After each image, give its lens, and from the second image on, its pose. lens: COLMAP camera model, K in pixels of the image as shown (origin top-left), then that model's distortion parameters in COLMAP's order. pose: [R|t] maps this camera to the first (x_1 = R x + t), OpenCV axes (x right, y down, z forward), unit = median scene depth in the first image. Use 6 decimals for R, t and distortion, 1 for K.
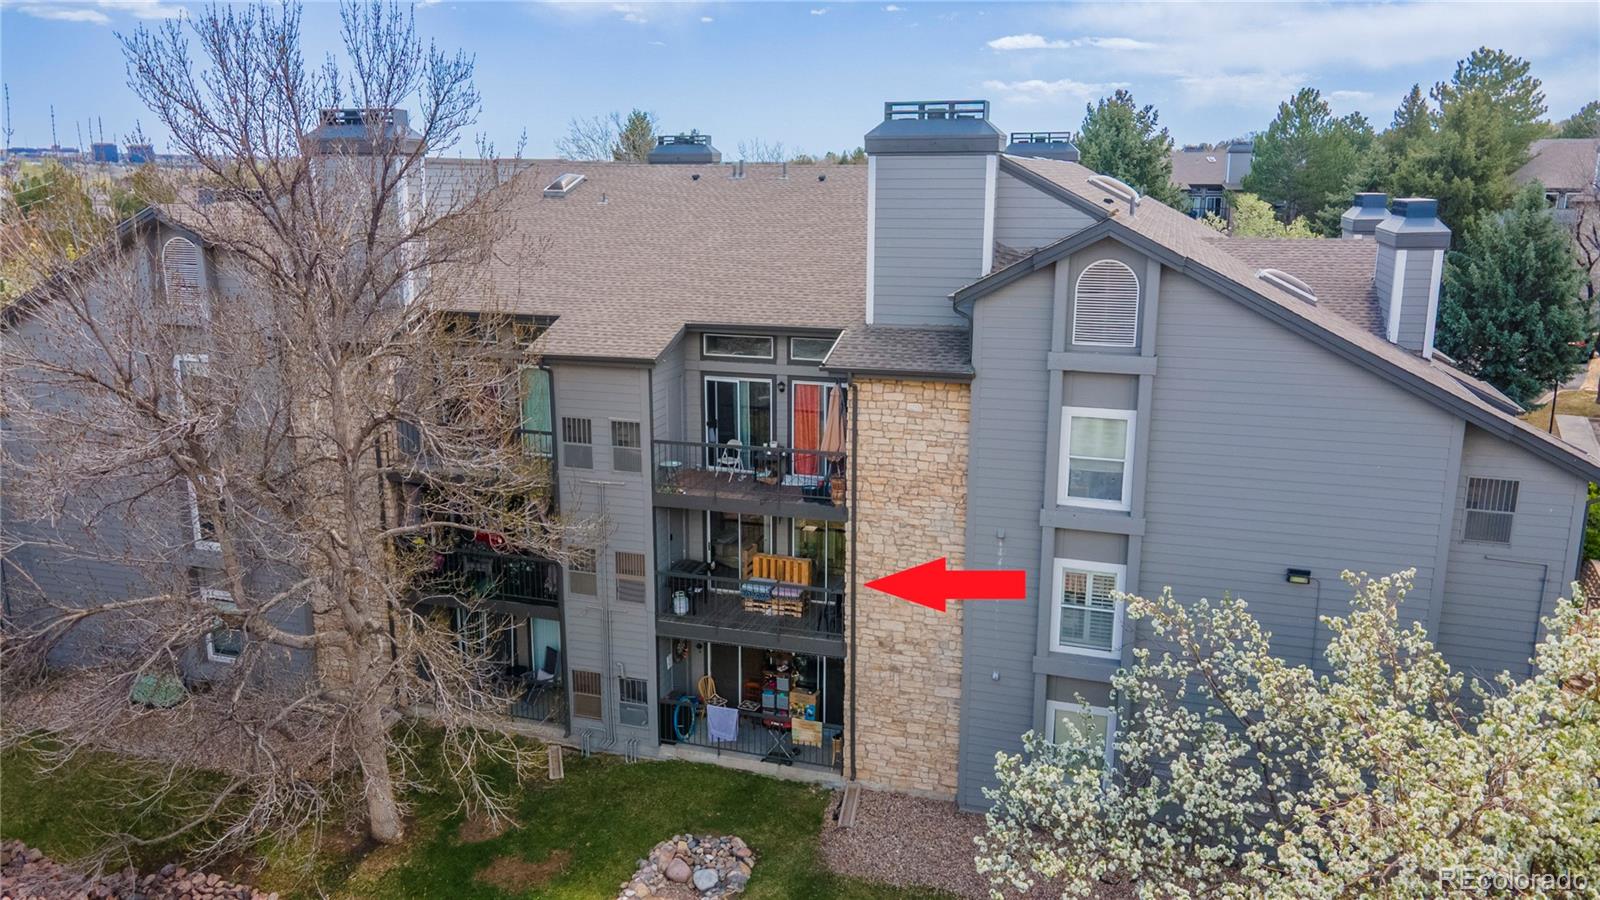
lens RADIAL K [[1185.7, 0, 800.1], [0, 1185.7, 446.5], [0, 0, 1]] dist [0.045552, 0.001341]
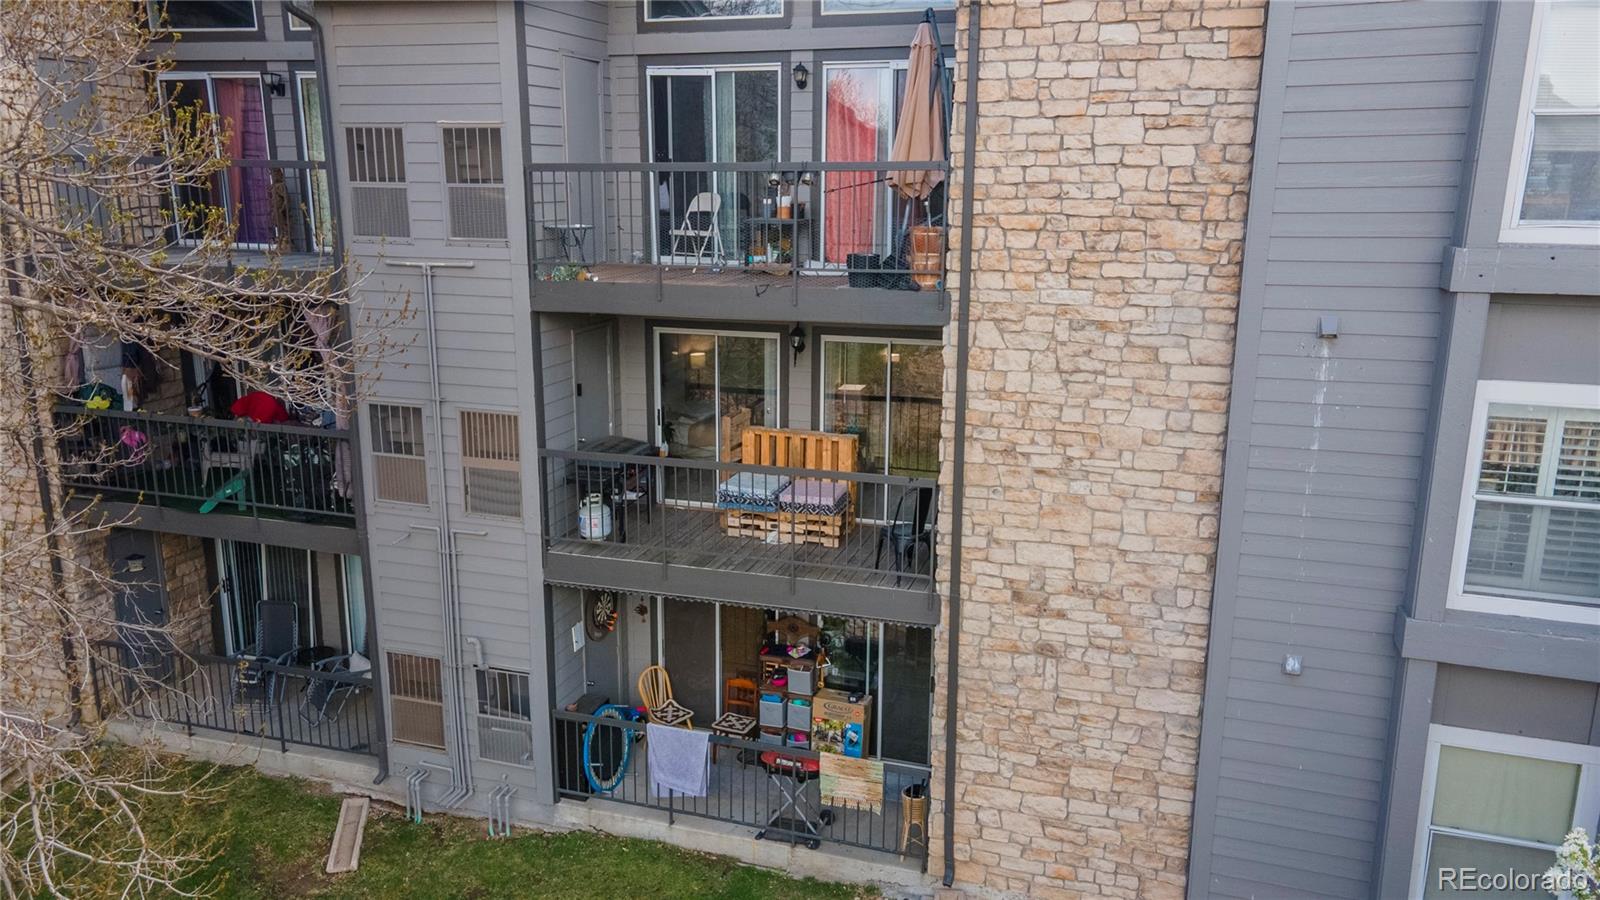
lens RADIAL K [[1185.7, 0, 800.6], [0, 1185.7, 462.7], [0, 0, 1]] dist [0.045552, 0.001341]
pose [[0.999982, 0.004953, -0.003307, -0.013594], [-0.004910, 0.999904, 0.012978, 0.103787], [0.003371, -0.012961, 0.999910, 0.513792]]
